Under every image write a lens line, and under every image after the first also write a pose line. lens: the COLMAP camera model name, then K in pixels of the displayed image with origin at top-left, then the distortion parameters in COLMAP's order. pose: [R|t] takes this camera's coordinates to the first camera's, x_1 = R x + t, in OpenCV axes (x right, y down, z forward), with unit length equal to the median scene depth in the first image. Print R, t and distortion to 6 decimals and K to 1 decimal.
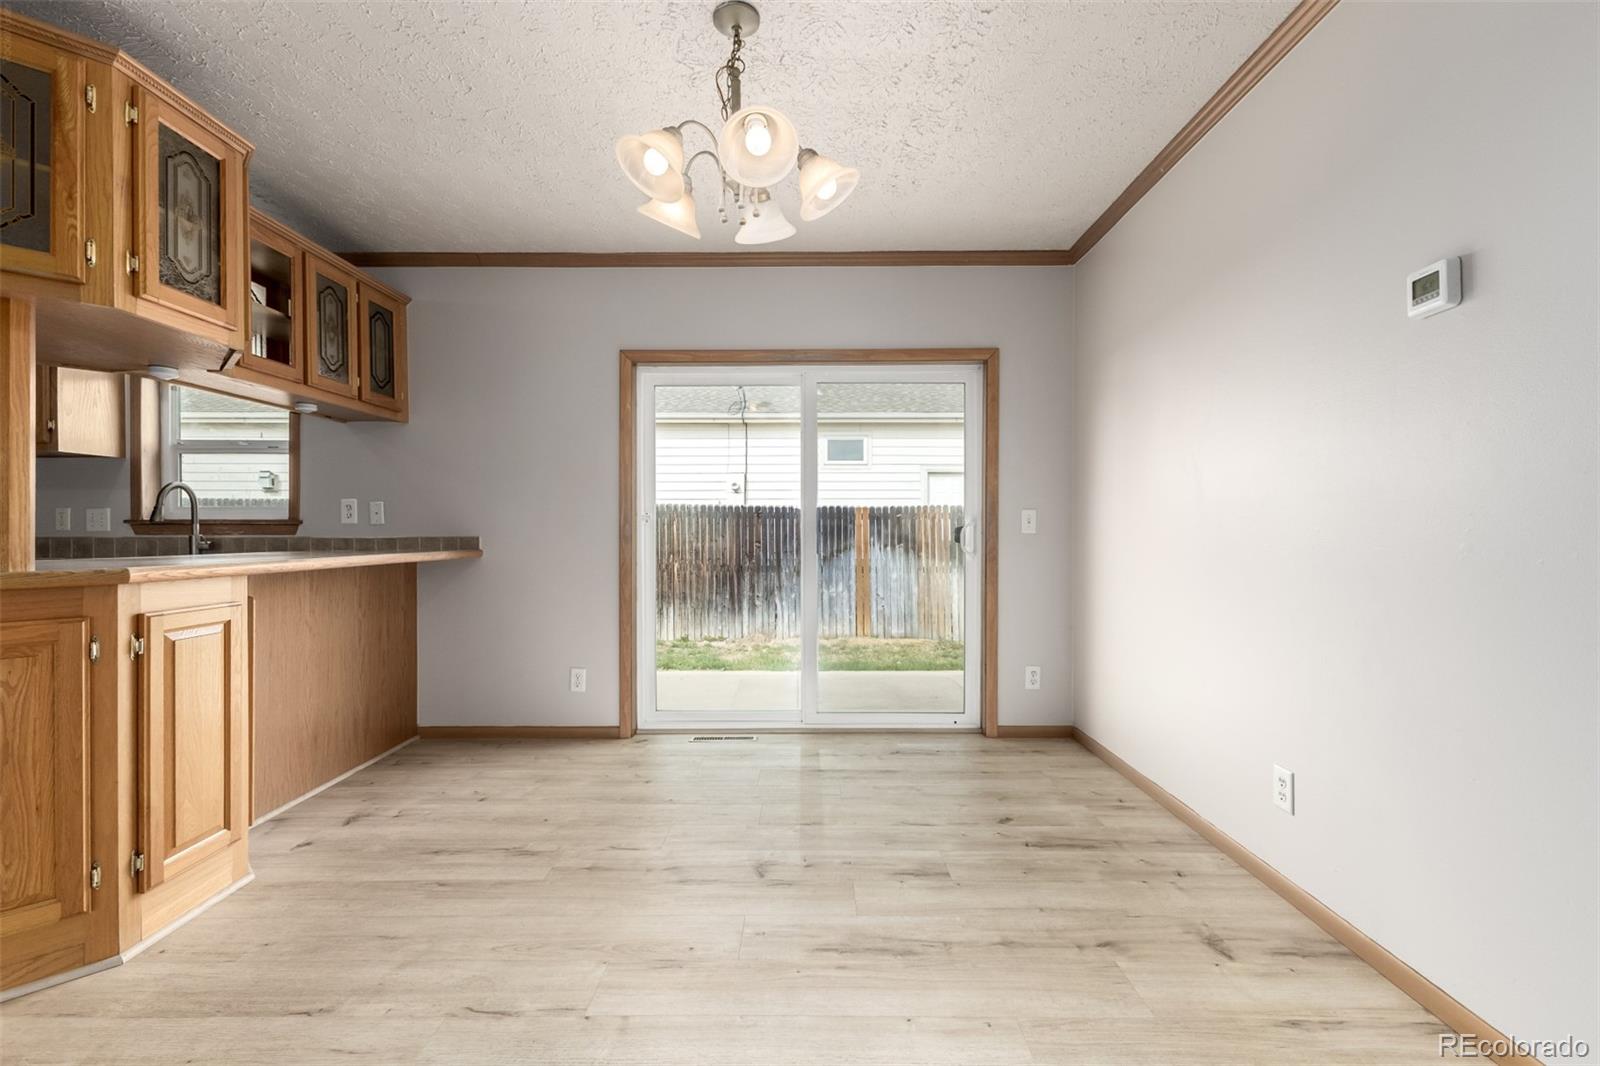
lens RADIAL K [[688.1, 0, 806.3], [0, 688.1, 530.7], [0, 0, 1]] dist [0.004341, -0.000860]
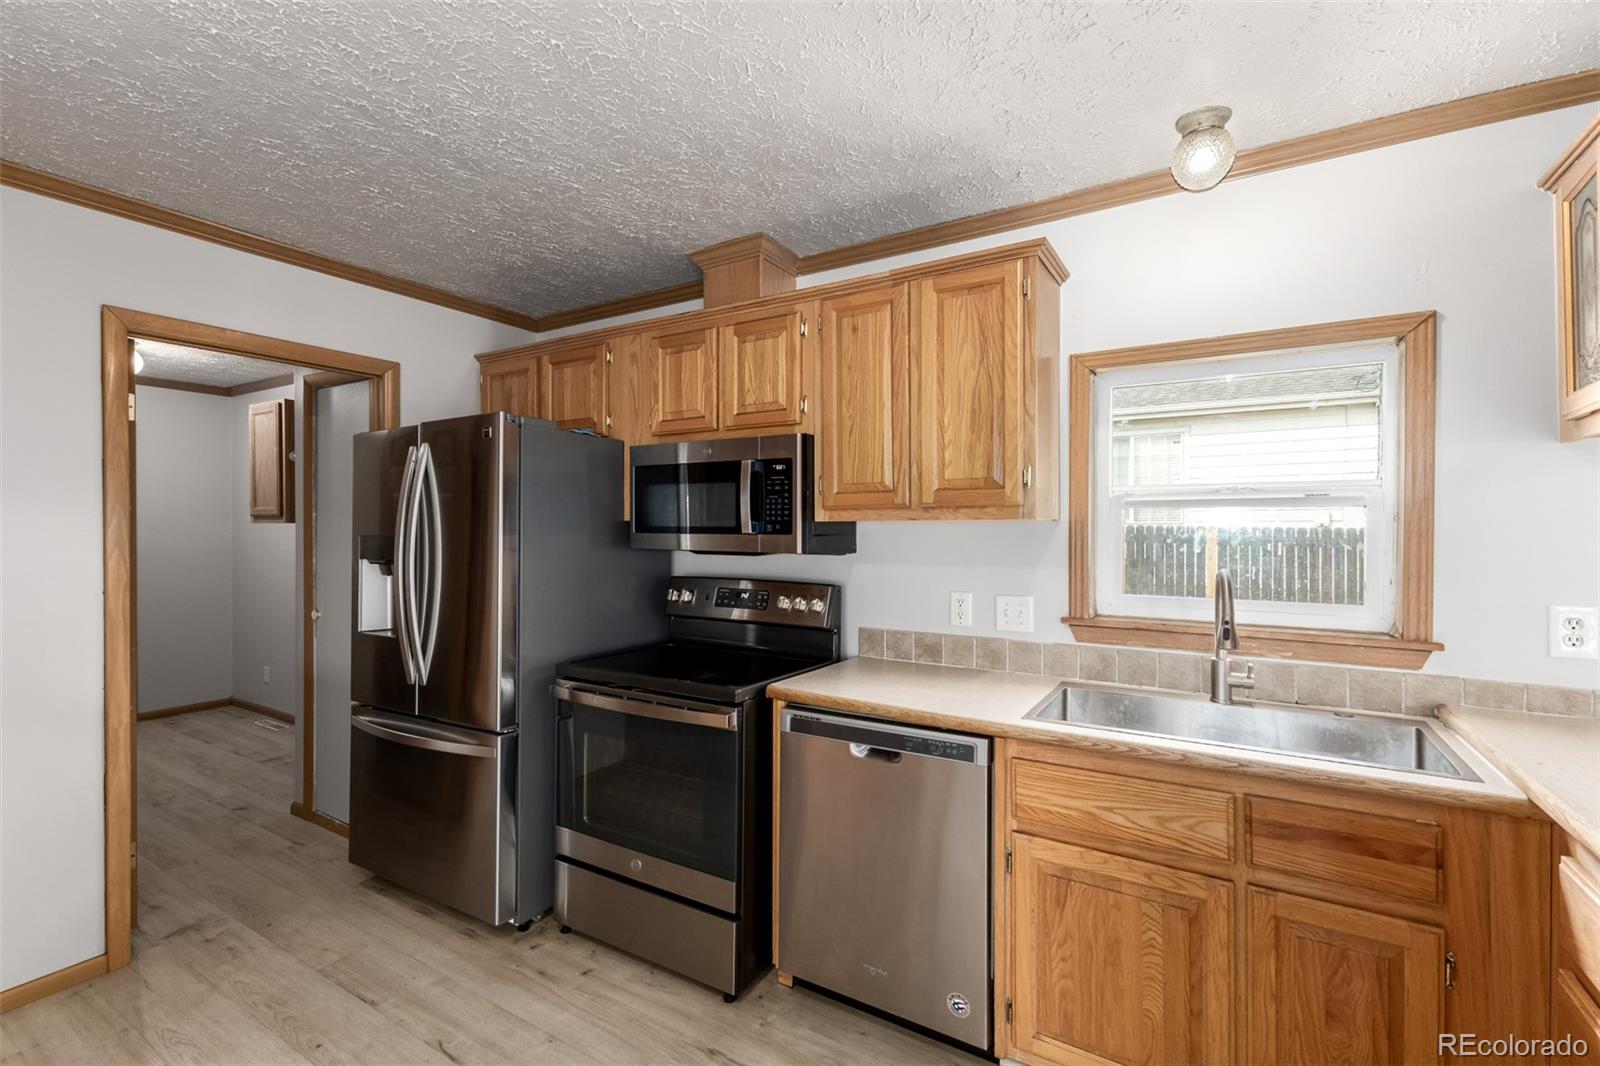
lens RADIAL K [[688.1, 0, 778.4], [0, 688.1, 531.8], [0, 0, 1]] dist [0.004341, -0.000860]
pose [[0.846993, 0.002959, -0.531595, -0.864127], [-0.002061, 0.999995, 0.002282, -0.093892], [0.531599, -0.000837, 0.846996, 0.331213]]
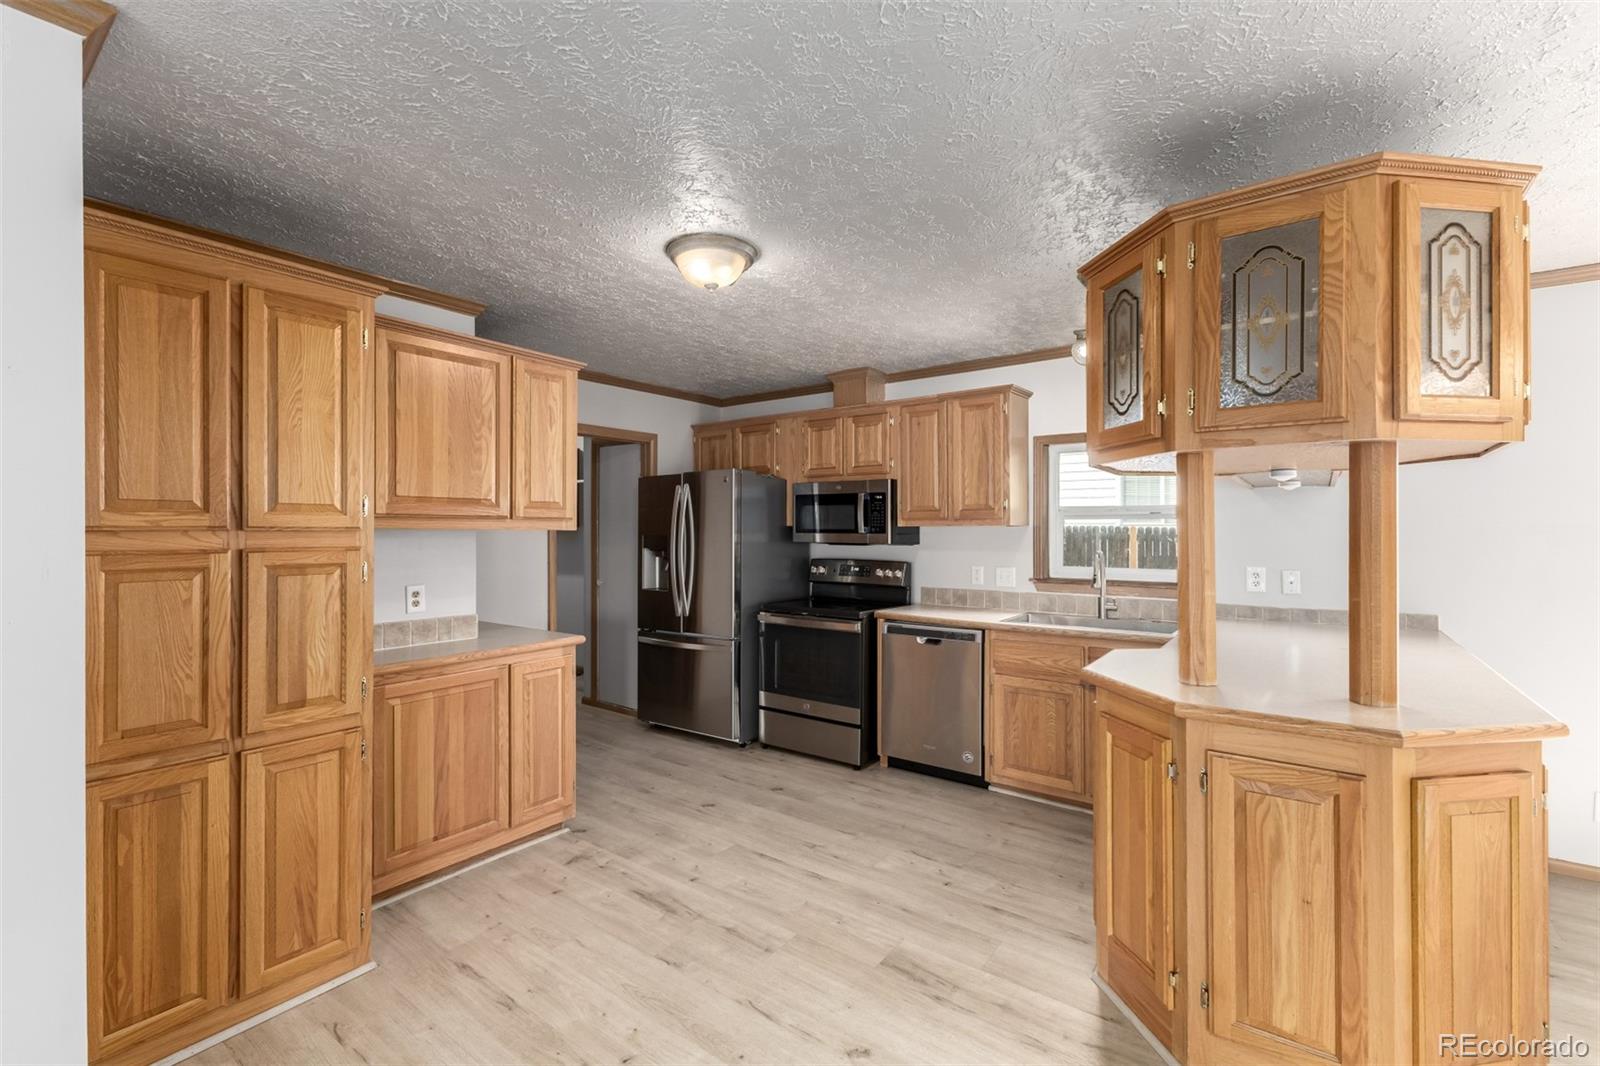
lens RADIAL K [[688.1, 0, 797.5], [0, 688.1, 531.4], [0, 0, 1]] dist [0.004341, -0.000860]
pose [[0.801639, 0.003244, -0.597799, -0.600190], [-0.001332, 0.999992, 0.003640, -0.098167], [0.597806, -0.002122, 0.801638, -0.172385]]
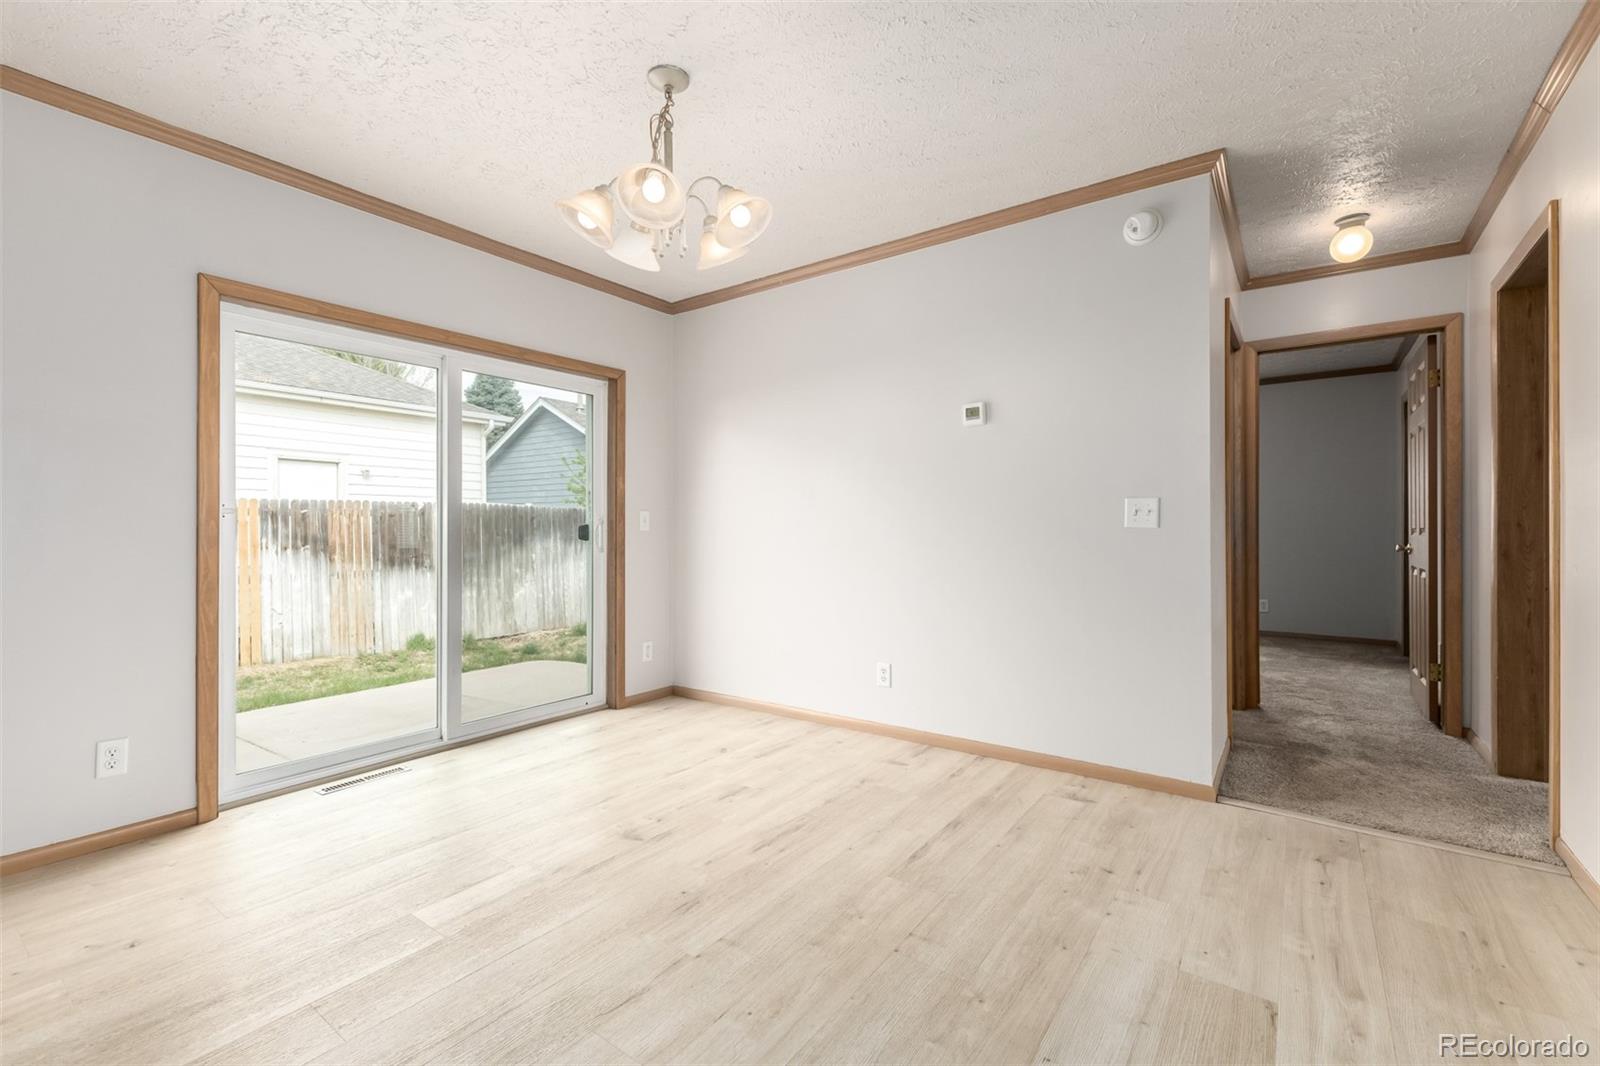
lens RADIAL K [[688.1, 0, 801.5], [0, 688.1, 535.6], [0, 0, 1]] dist [0.004341, -0.000860]
pose [[0.580347, -0.009625, 0.814312, -0.485672], [0.002321, 0.999946, 0.010164, 0.000130], [-0.814366, -0.004009, 0.580338, 0.086668]]
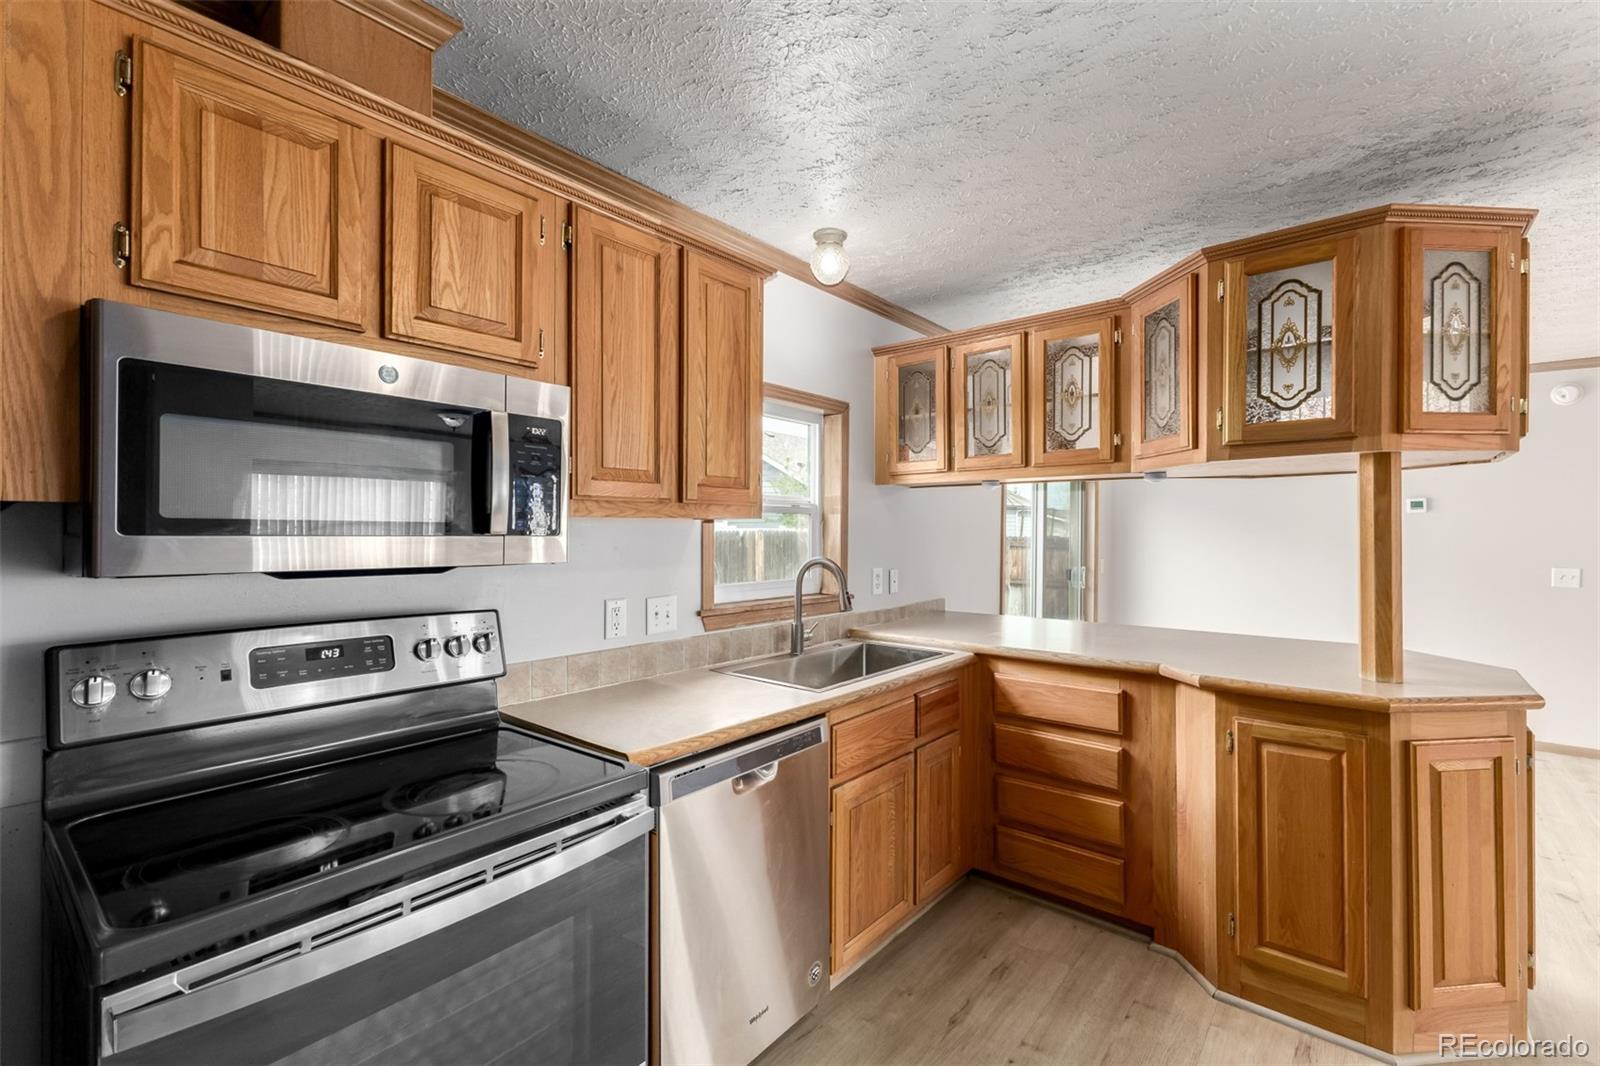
lens RADIAL K [[688.1, 0, 789.6], [0, 688.1, 538.0], [0, 0, 1]] dist [0.004341, -0.000860]
pose [[0.646355, -0.004752, 0.763022, -1.434998], [0.000108, 0.999981, 0.006136, -0.090771], [-0.763037, -0.003884, 0.646343, 0.495238]]
